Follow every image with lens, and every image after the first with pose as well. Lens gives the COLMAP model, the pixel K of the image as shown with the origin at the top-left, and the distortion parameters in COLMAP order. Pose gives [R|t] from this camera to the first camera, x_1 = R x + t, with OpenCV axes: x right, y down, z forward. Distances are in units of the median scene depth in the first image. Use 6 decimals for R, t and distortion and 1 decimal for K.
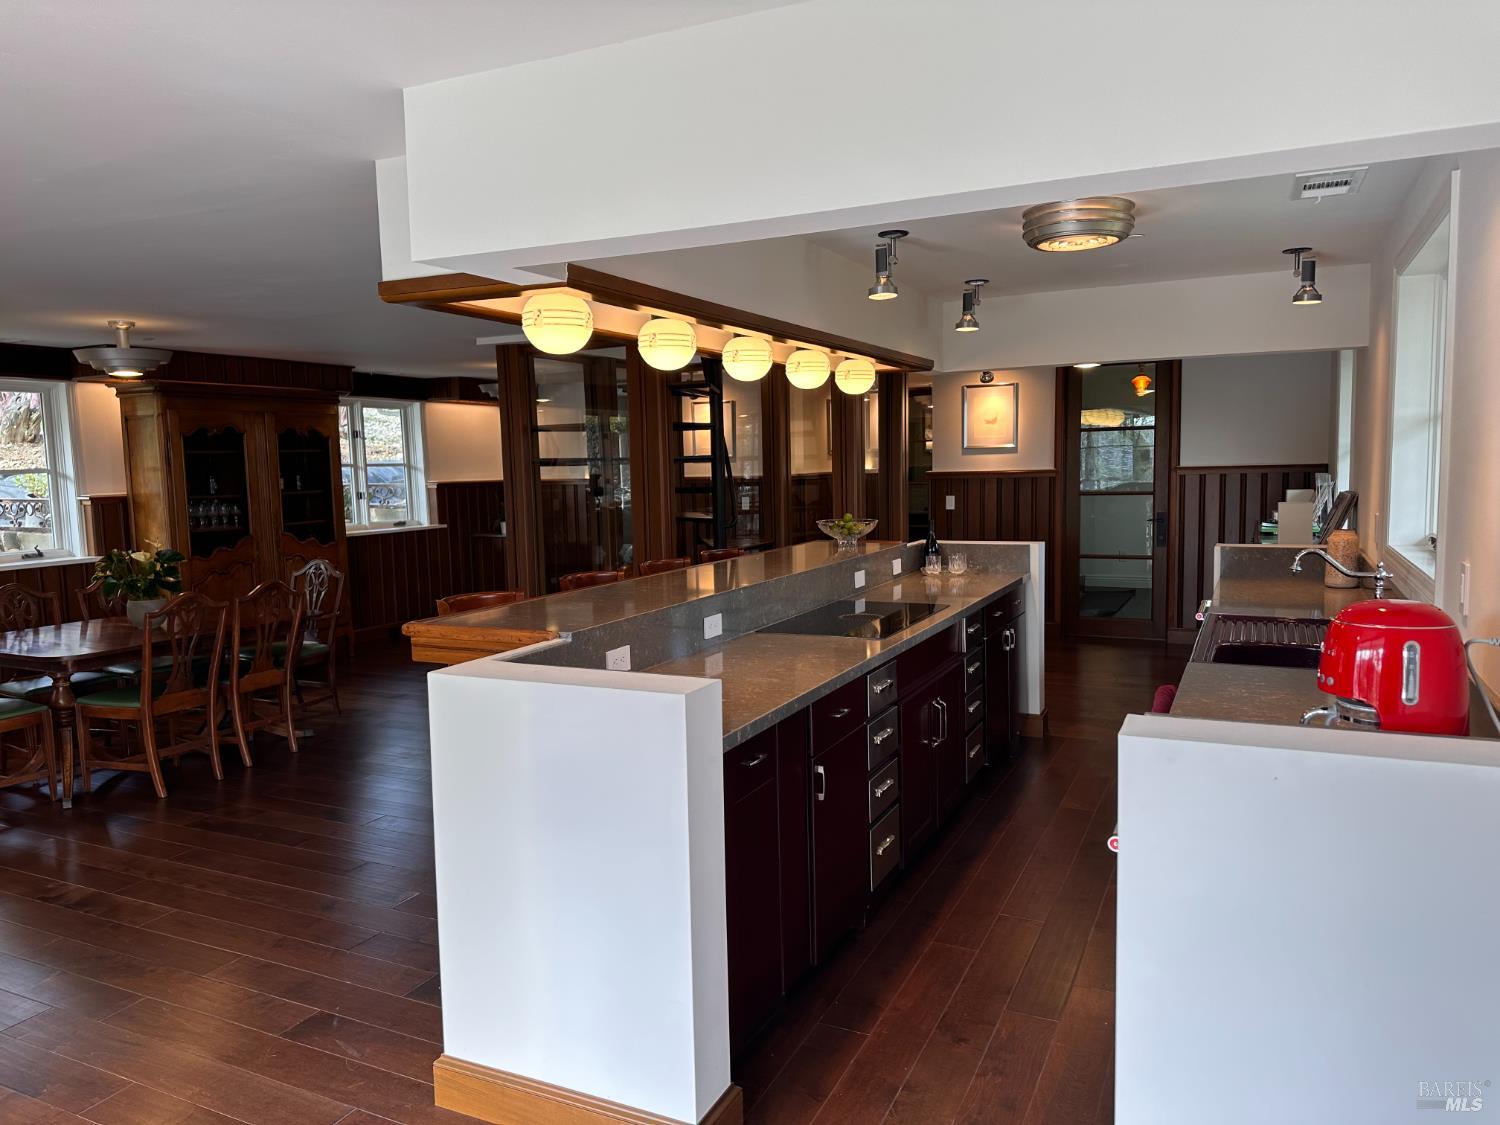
lens RADIAL K [[1056.9, 0, 749.5], [0, 1056.9, 563.6], [0, 0, 1]] dist [0.060780, -0.001819]
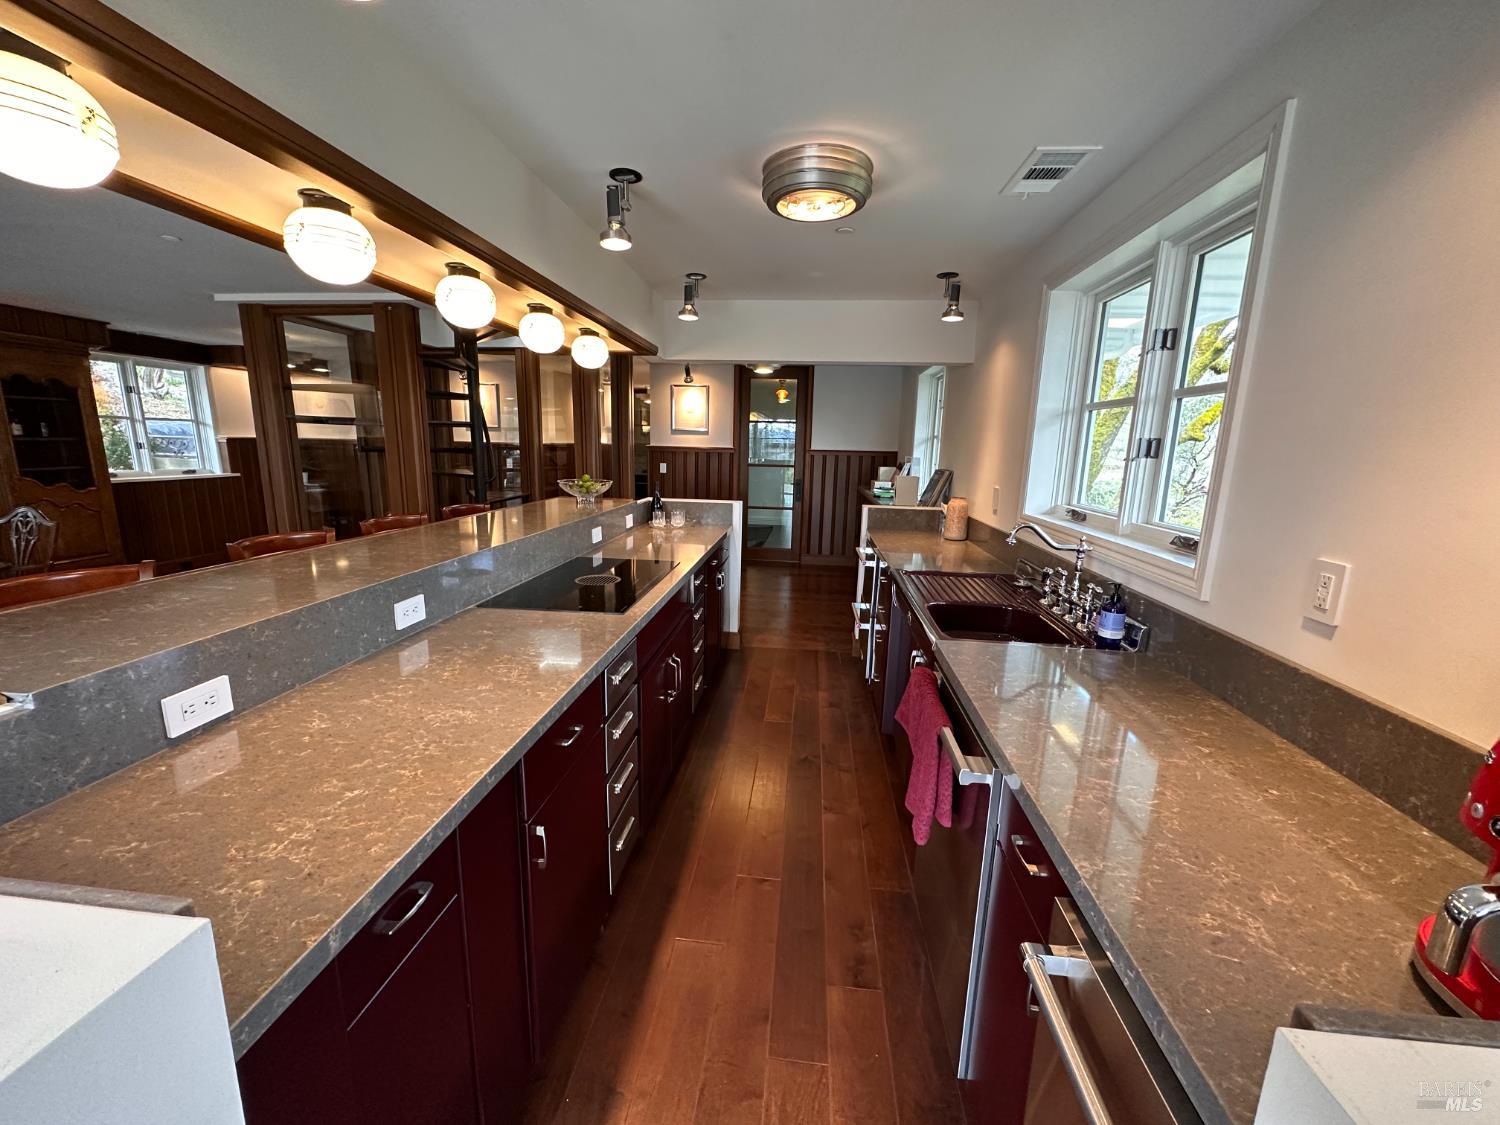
lens RADIAL K [[597.7, 0, 754.8], [0, 597.7, 563.1], [0, 0, 1]] dist [-0.000836, -0.000548]
pose [[0.937443, -0.023753, 0.347327, 0.028682], [-0.011167, 0.995105, 0.098193, -0.013679], [-0.347959, -0.095929, 0.932589, 0.246523]]
